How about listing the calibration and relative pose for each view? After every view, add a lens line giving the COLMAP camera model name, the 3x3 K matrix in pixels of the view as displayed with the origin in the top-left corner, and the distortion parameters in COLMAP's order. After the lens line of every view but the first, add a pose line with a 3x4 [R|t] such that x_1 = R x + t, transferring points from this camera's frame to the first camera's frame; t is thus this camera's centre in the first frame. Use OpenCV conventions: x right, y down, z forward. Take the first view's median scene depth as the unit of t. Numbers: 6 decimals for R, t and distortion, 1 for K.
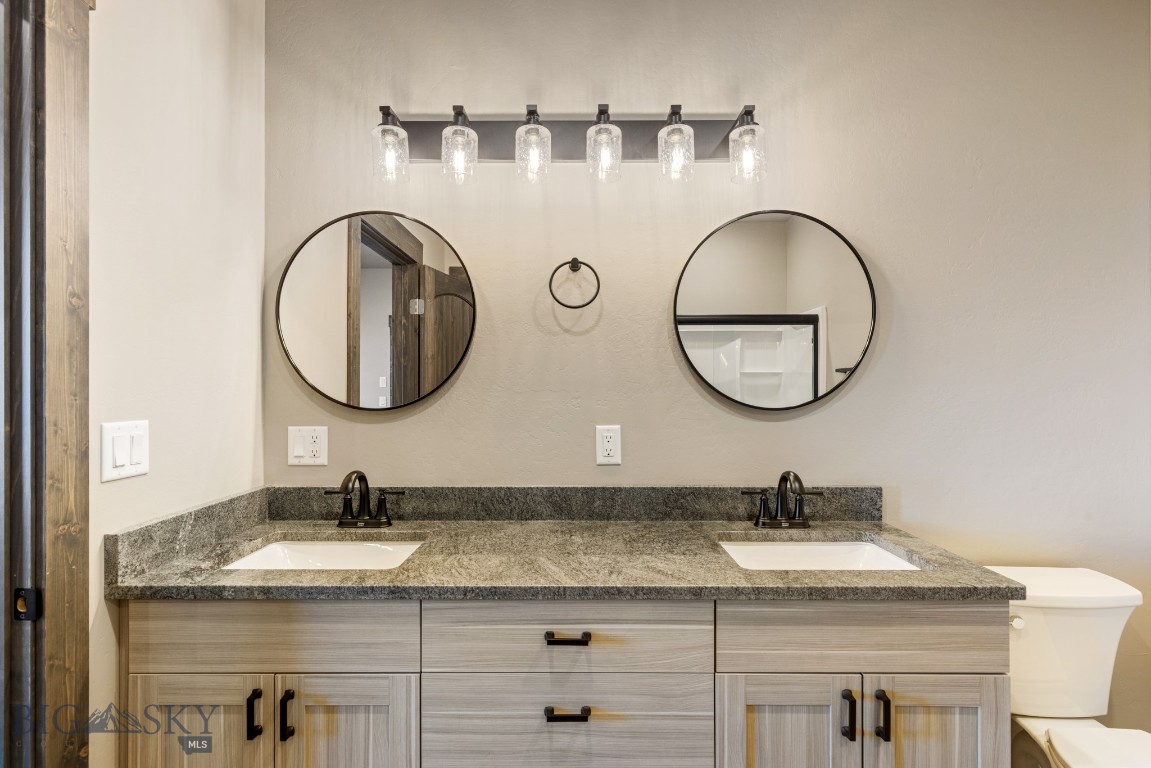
lens RADIAL K [[544.5, 0, 577.6], [0, 544.5, 387.1], [0, 0, 1]] dist [-0.002238, 0.000796]
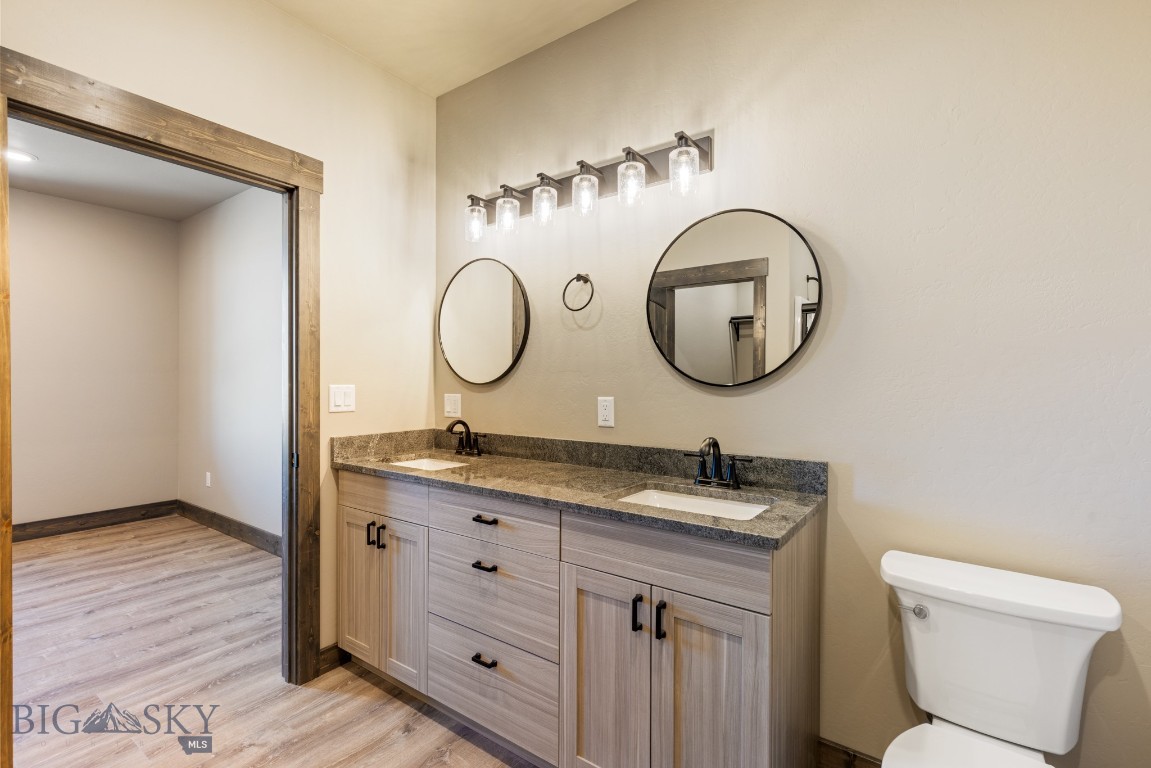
lens RADIAL K [[517.0, 0, 576.0], [0, 517.0, 382.4], [0, 0, 1]] dist [0.006100, -0.000548]
pose [[0.814570, 0.005046, -0.580043, 0.821793], [-0.002743, 0.999984, 0.004847, 0.032943], [0.580058, -0.002357, 0.814572, -0.072842]]
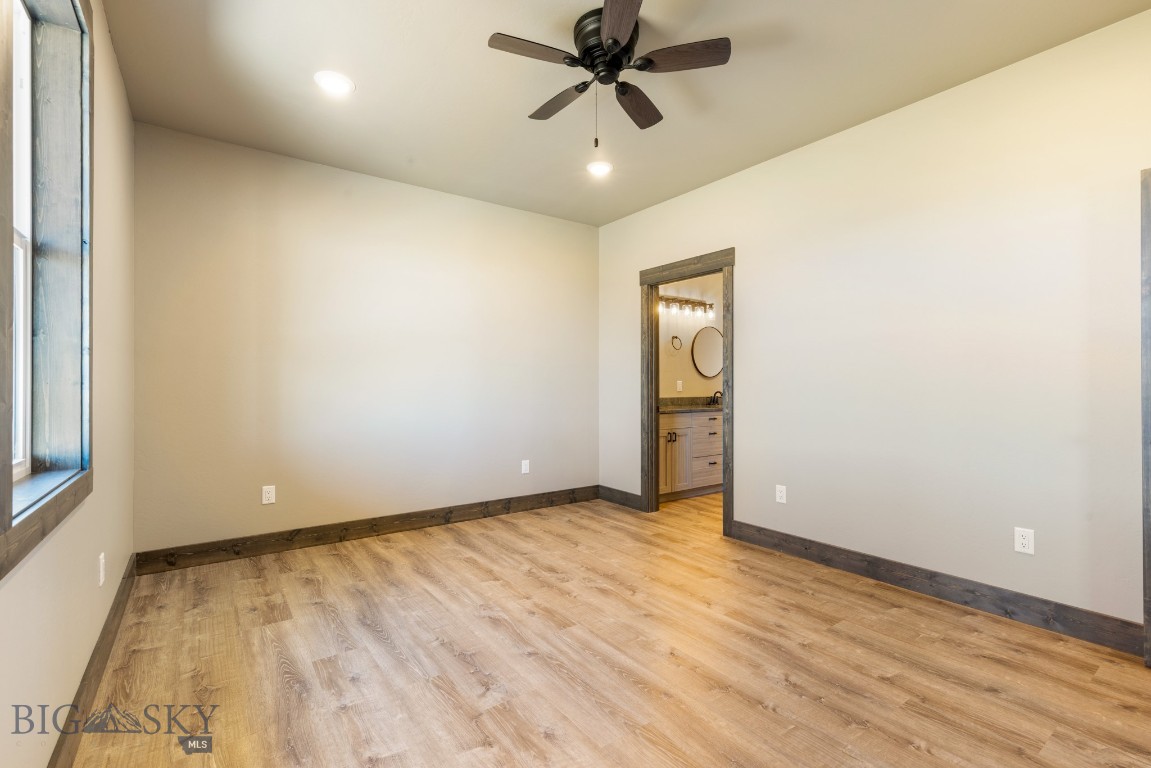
lens RADIAL K [[517.0, 0, 576.0], [0, 517.0, 382.4], [0, 0, 1]] dist [0.006100, -0.000548]
pose [[0.807231, 0.002727, 0.590229, -2.949241], [-0.002091, 0.999996, -0.001760, 0.099783], [-0.590232, 0.000187, 0.807234, -1.627999]]
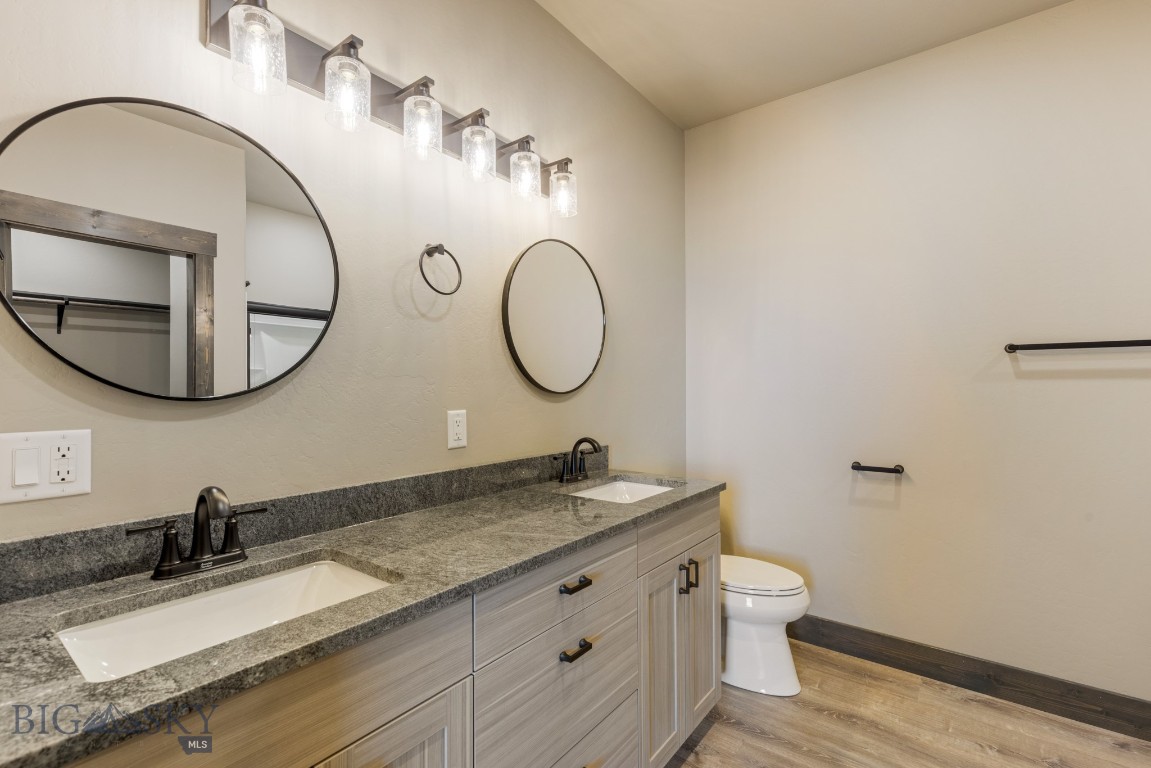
lens RADIAL K [[517.0, 0, 576.0], [0, 517.0, 382.4], [0, 0, 1]] dist [0.006100, -0.000548]
pose [[0.607805, 0.005639, 0.794066, -0.671516], [0.000837, 0.999970, -0.007743, 0.028245], [-0.794086, 0.005371, 0.607782, 0.244764]]
